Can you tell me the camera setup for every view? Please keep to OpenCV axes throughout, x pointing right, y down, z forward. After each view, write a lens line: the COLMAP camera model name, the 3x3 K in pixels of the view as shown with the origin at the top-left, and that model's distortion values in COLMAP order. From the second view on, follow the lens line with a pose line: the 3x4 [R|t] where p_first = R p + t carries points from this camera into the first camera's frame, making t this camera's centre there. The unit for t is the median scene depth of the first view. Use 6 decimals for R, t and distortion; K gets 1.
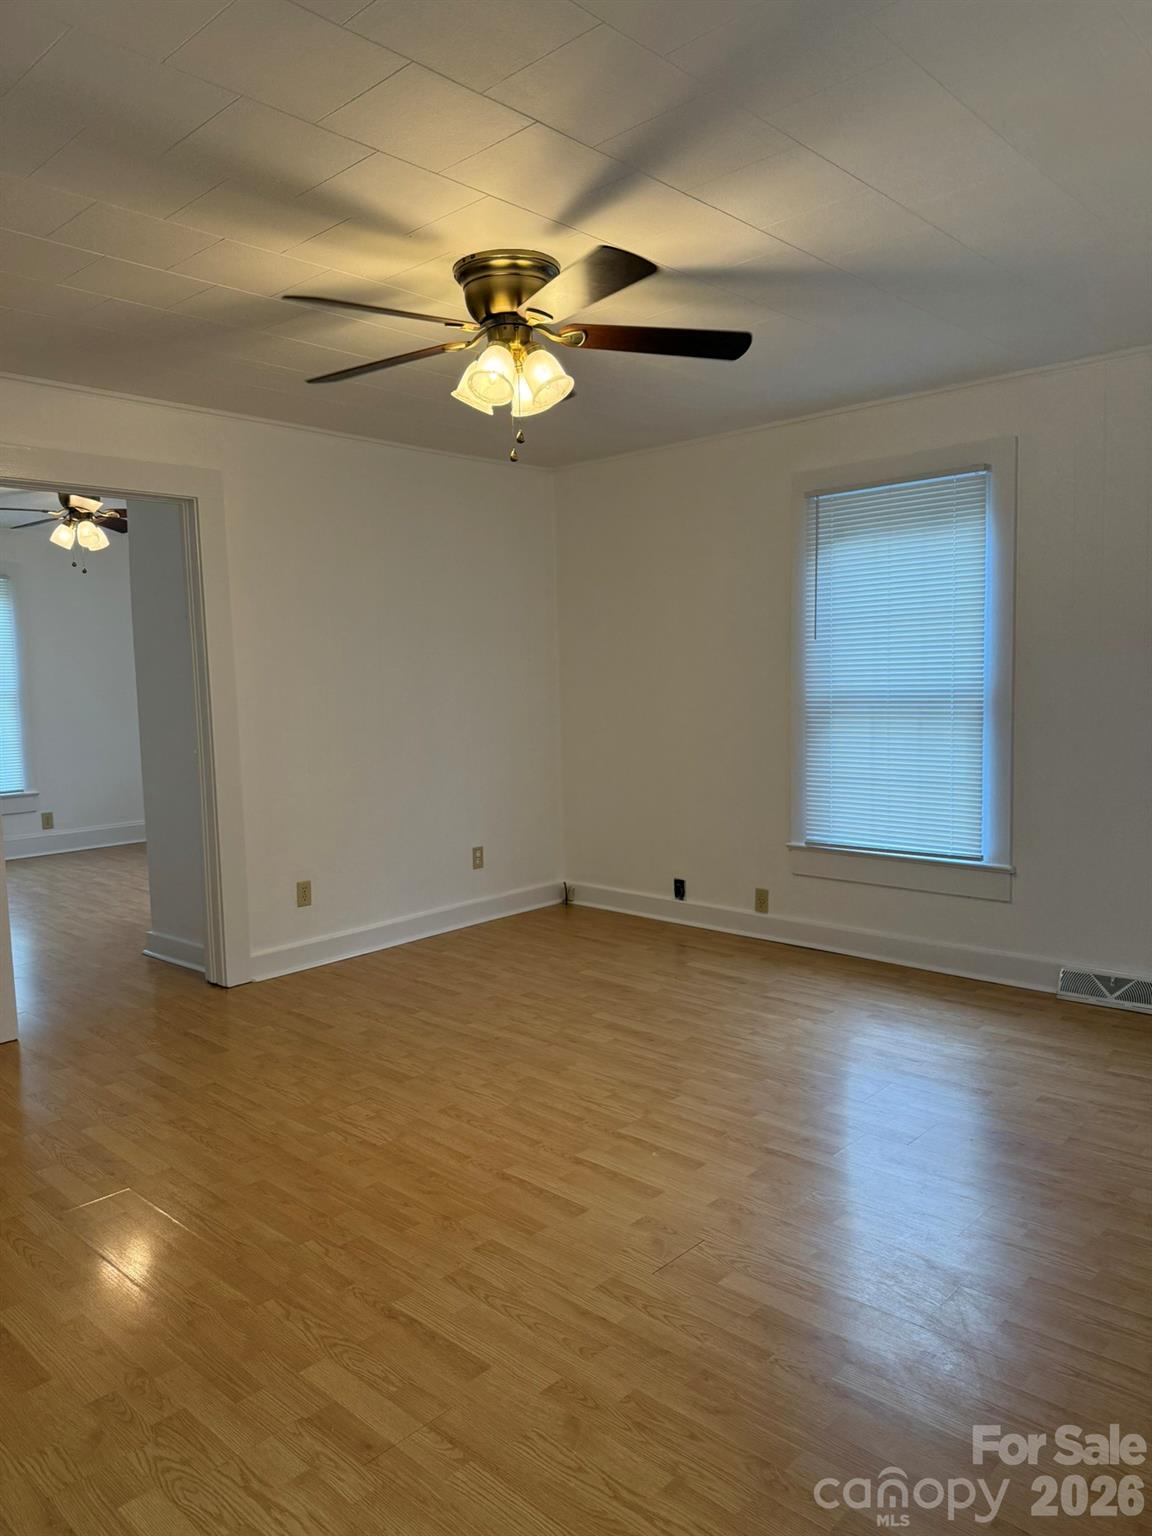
lens RADIAL K [[1061.6, 0, 576.0], [0, 1061.6, 768.0], [0, 0, 1]] dist [0.023081, -0.140000]
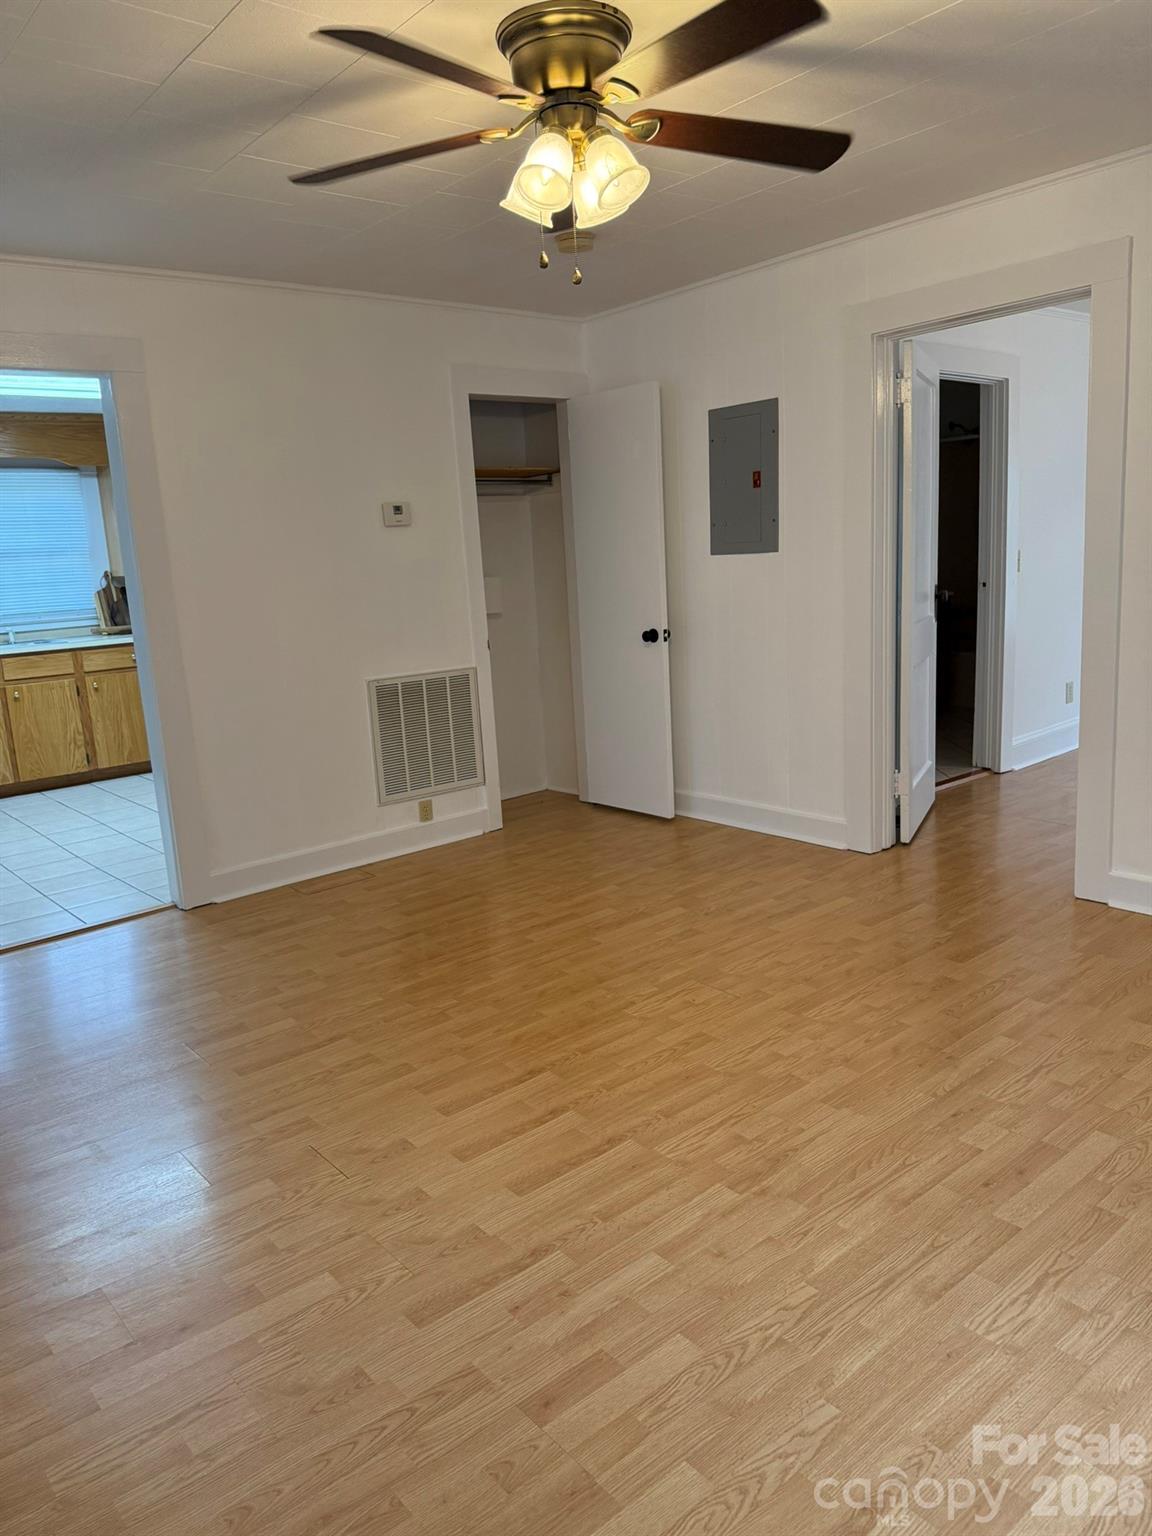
lens RADIAL K [[1078.0, 0, 576.0], [0, 1078.0, 768.0], [0, 0, 1]] dist [0.099978, -0.153375]
pose [[-0.112066, 0.232339, -0.966157, 0.765284], [-0.033657, 0.970836, 0.237369, -0.119716], [0.993131, 0.059119, -0.100978, 1.025029]]
